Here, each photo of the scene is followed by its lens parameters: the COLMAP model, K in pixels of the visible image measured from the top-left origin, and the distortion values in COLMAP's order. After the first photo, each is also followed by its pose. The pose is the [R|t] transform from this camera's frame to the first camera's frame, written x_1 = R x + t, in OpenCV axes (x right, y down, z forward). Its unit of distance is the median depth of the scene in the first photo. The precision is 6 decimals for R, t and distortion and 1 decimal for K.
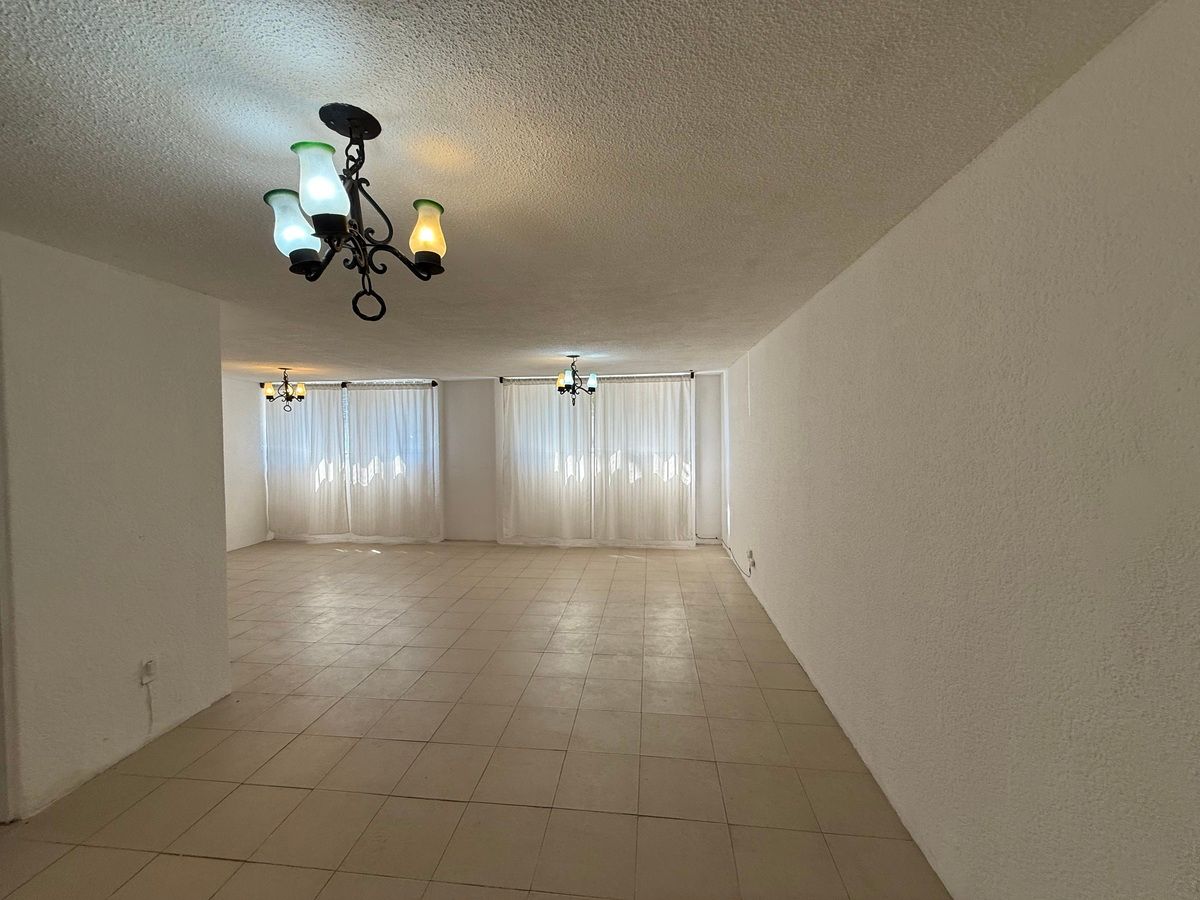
lens RADIAL K [[480.6, 0, 594.9], [0, 480.6, 450.6], [0, 0, 1]] dist [0.003297, -0.000782]
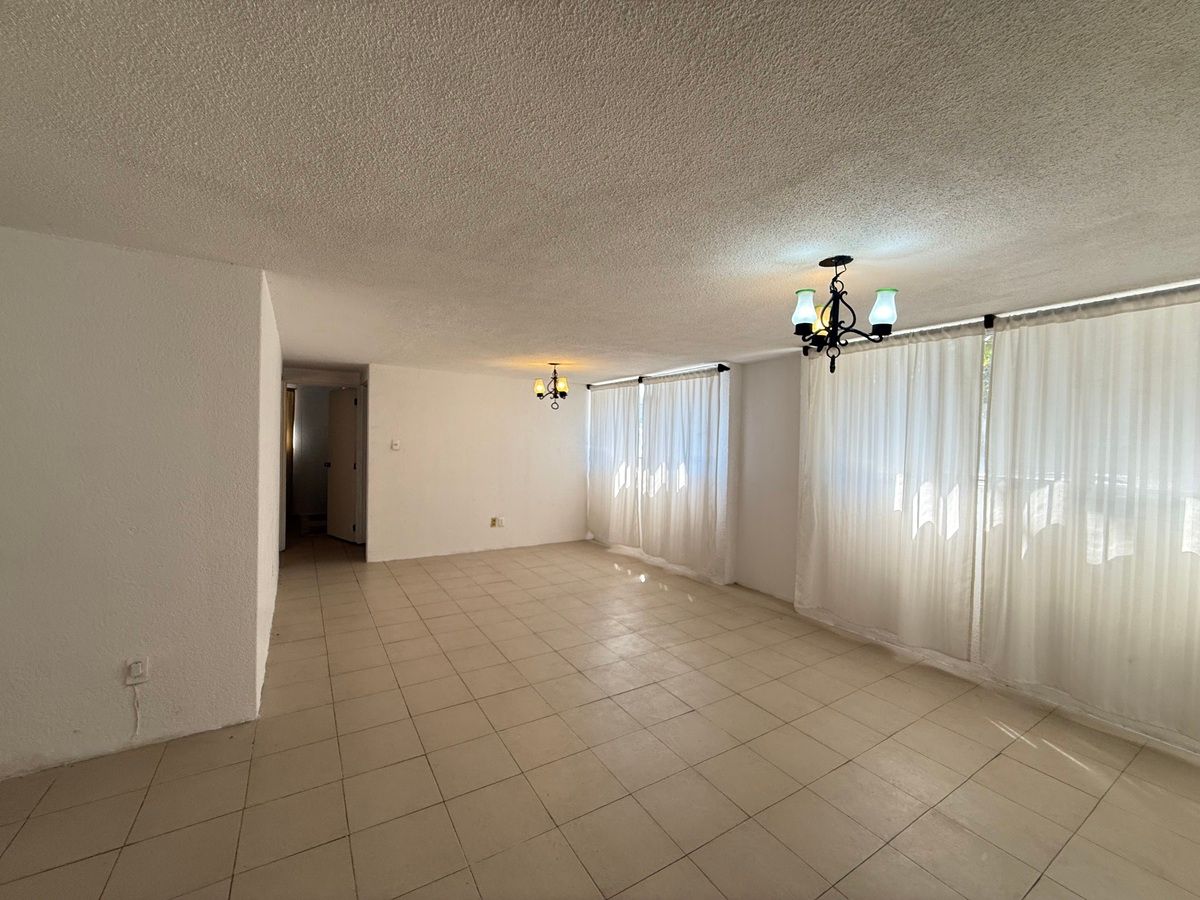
lens RADIAL K [[480.6, 0, 595.3], [0, 480.6, 447.7], [0, 0, 1]] dist [0.003297, -0.000782]
pose [[0.617029, 0.032522, -0.786268, 0.129773], [-0.050494, 0.998723, 0.001684, -0.009768], [0.785319, 0.038662, 0.617883, 0.407470]]
